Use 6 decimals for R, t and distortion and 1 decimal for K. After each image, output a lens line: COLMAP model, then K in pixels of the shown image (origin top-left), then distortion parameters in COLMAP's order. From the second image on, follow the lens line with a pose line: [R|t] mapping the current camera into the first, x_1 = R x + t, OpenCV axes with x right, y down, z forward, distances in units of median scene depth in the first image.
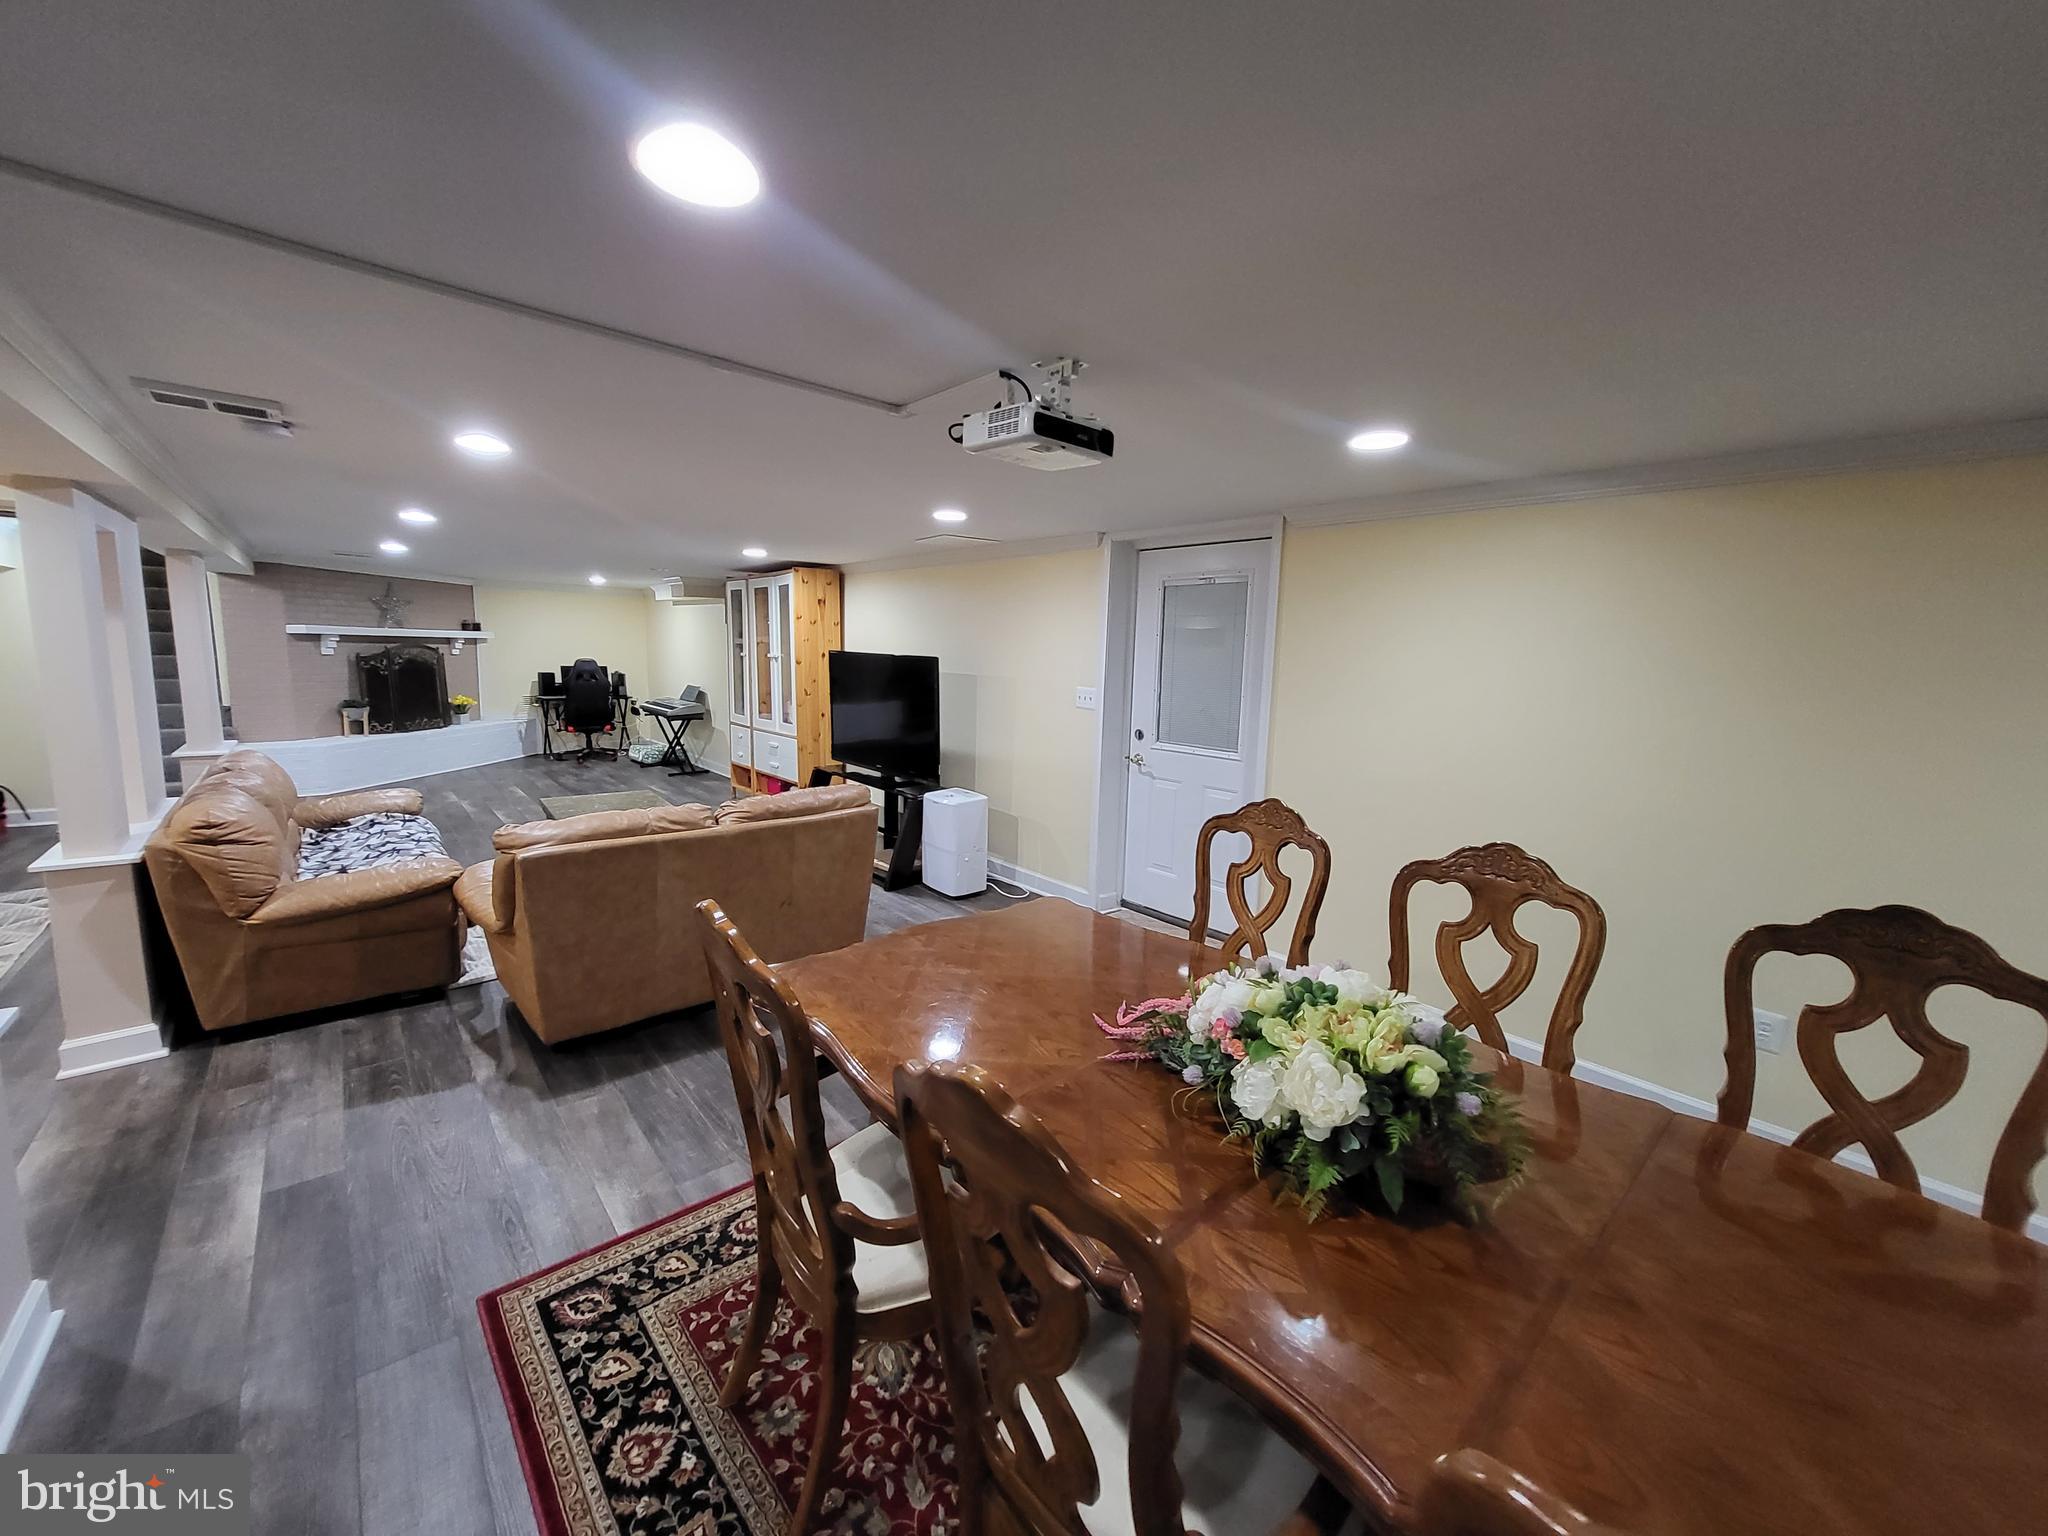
lens RADIAL K [[804.3, 0, 1024.0], [0, 804.3, 768.0], [0, 0, 1]] dist [0.000967, -0.000150]
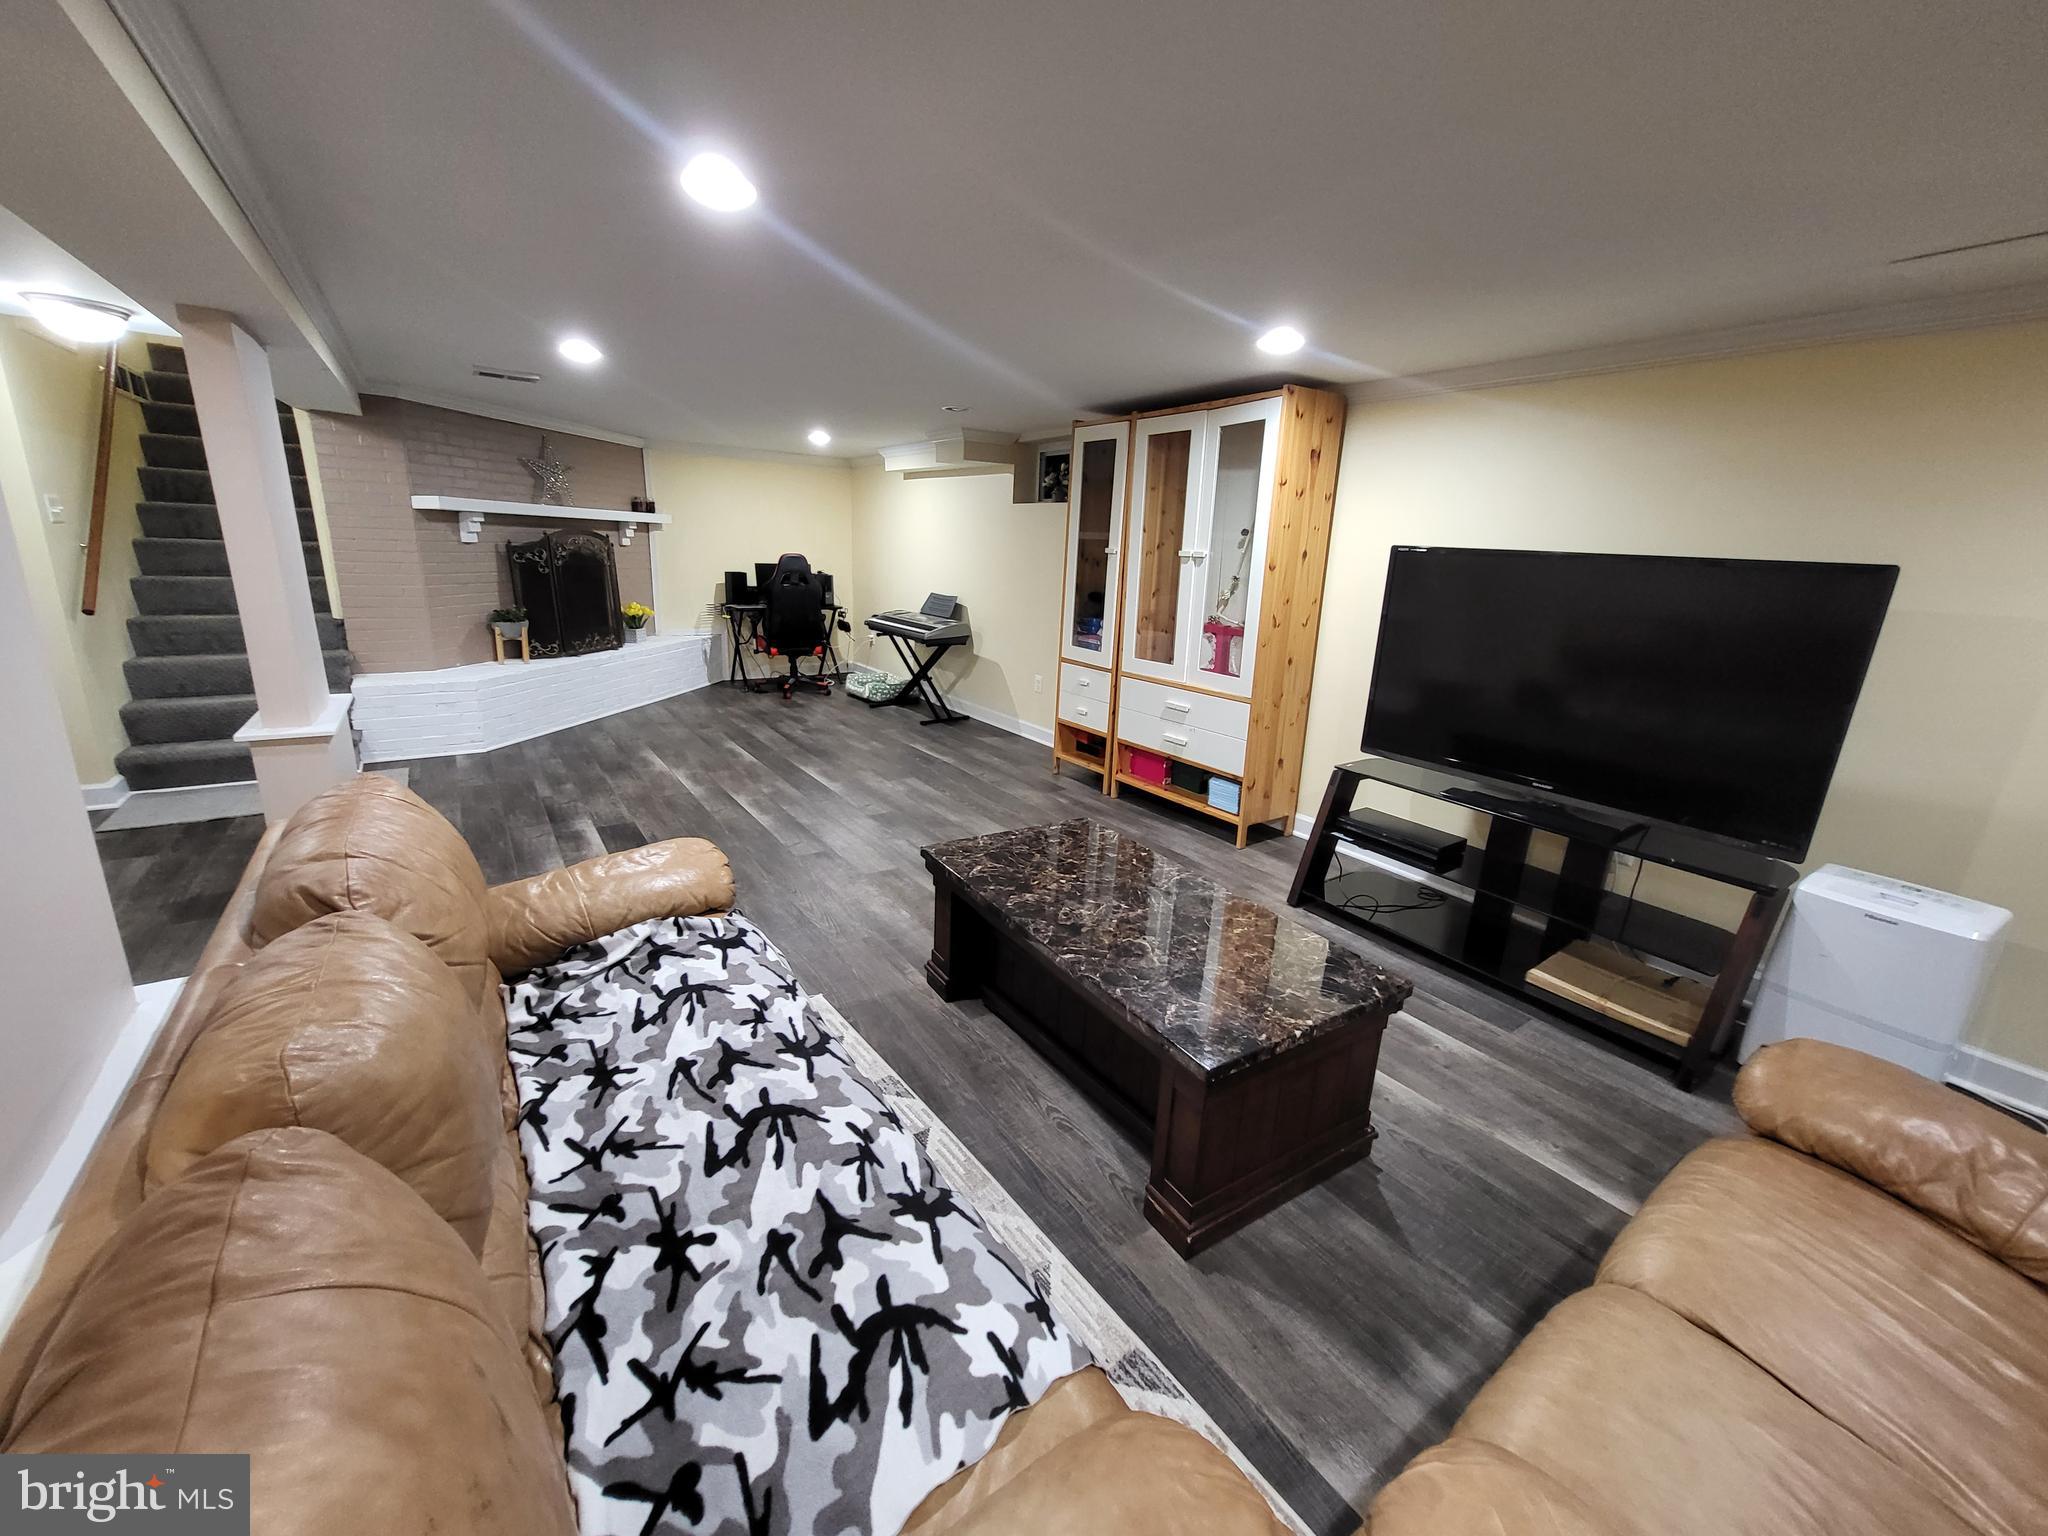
lens RADIAL K [[804.3, 0, 1024.0], [0, 804.3, 768.0], [0, 0, 1]] dist [0.000967, -0.000150]
pose [[0.995223, 0.038316, -0.089799, -0.305141], [-0.027253, 0.992237, 0.121335, -0.043444], [0.093751, -0.118308, 0.988541, 0.321561]]
